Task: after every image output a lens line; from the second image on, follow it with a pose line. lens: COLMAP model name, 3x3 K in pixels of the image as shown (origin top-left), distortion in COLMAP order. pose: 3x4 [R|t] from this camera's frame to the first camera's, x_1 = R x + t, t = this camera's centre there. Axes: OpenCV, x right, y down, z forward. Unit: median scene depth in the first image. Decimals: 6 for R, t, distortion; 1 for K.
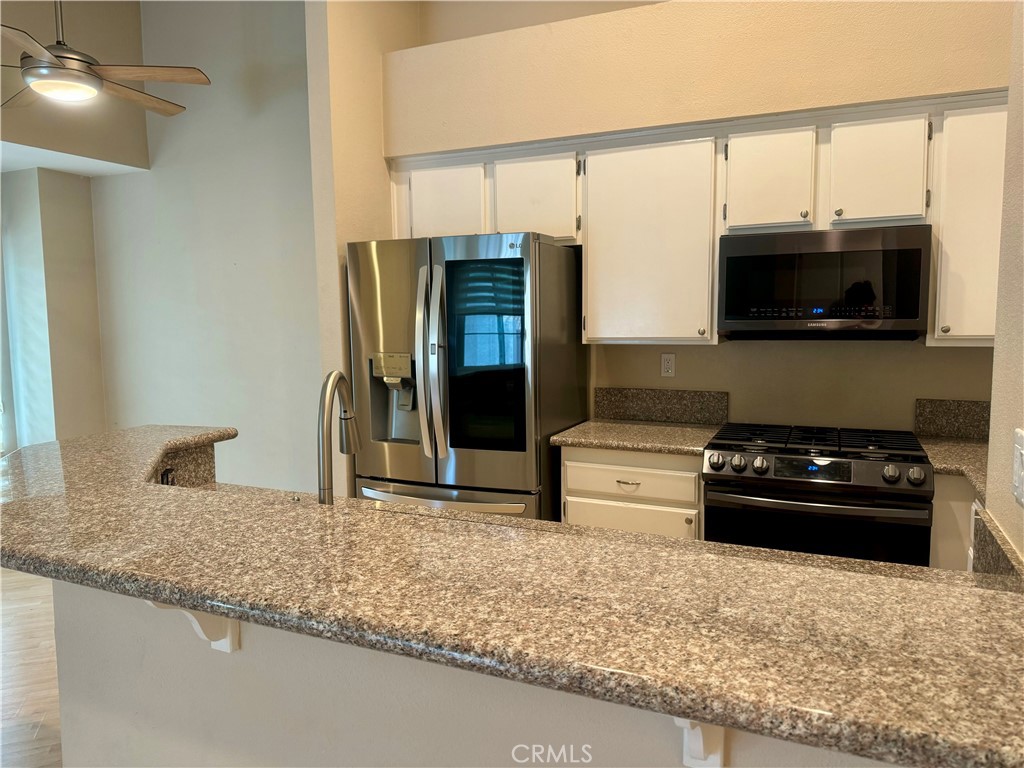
lens RADIAL K [[716.4, 0, 512.0], [0, 716.4, 384.0], [0, 0, 1]] dist [0.069293, -0.101535]
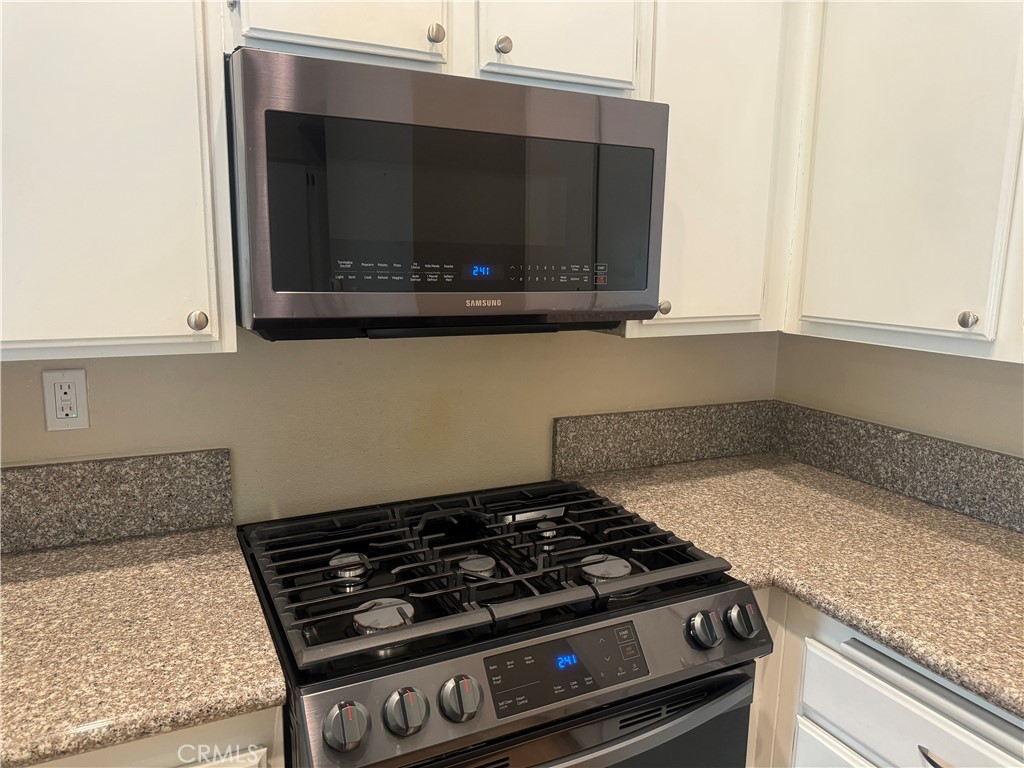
lens RADIAL K [[716.4, 0, 512.0], [0, 716.4, 384.0], [0, 0, 1]] dist [0.069293, -0.101535]
pose [[0.634918, -0.110867, 0.764583, 0.085244], [0.049392, 0.993450, 0.103038, -0.071365], [-0.770999, -0.027657, 0.636236, 0.655364]]
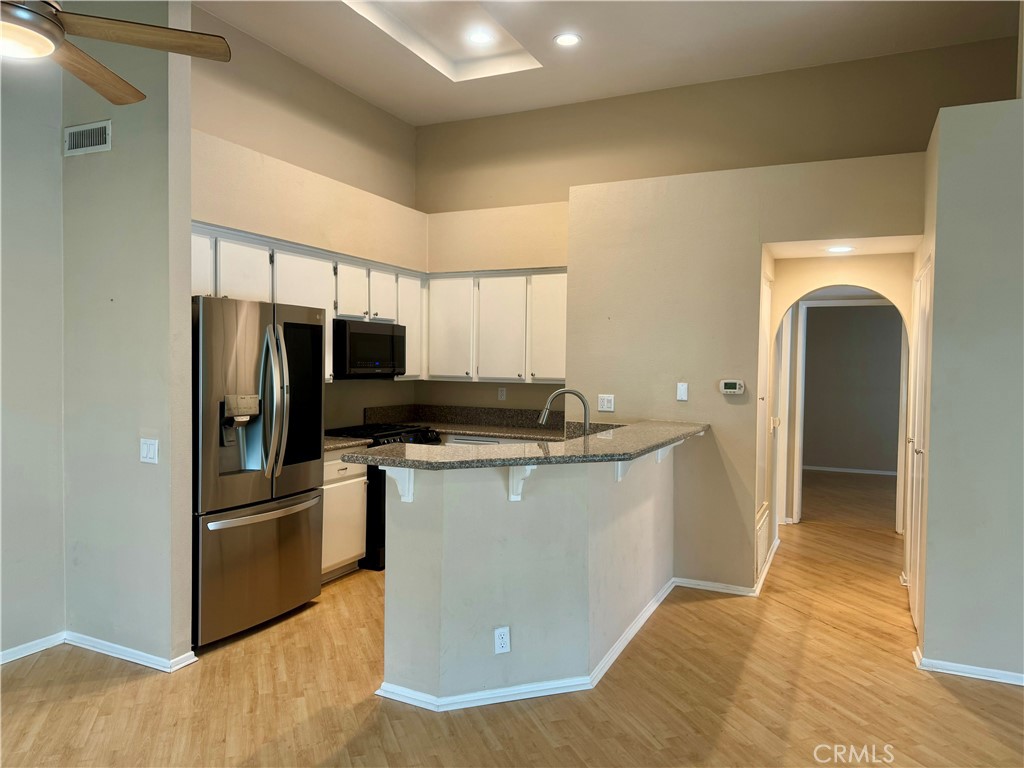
lens RADIAL K [[716.4, 0, 512.0], [0, 716.4, 384.0], [0, 0, 1]] dist [0.069293, -0.101535]
pose [[0.015359, -0.020696, 0.999668, -1.400649], [0.081254, 0.996505, 0.019382, -0.050713], [-0.996575, 0.080929, 0.016987, 0.566346]]
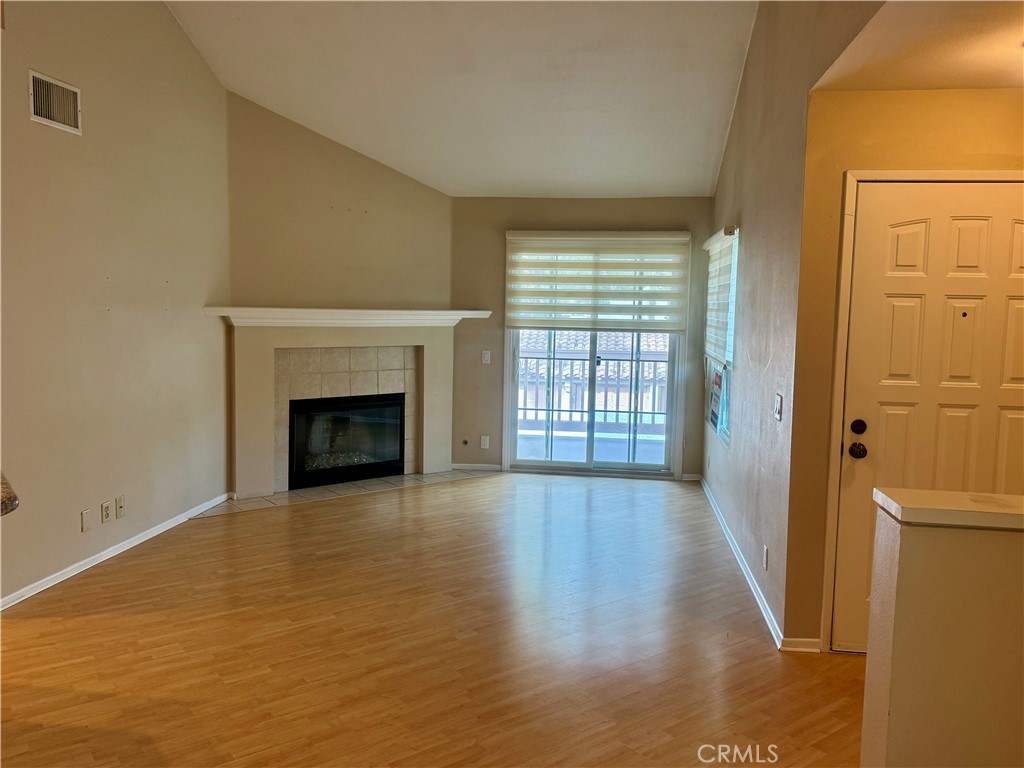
lens RADIAL K [[806.1, 0, 527.8], [0, 806.1, 377.9], [0, 0, 1]] dist [0.113537, -0.220156]
pose [[-0.949948, 0.015808, -0.312008, -0.630077], [-0.042467, 0.982915, 0.179096, -0.132725], [0.309508, 0.183382, -0.933046, 1.304346]]
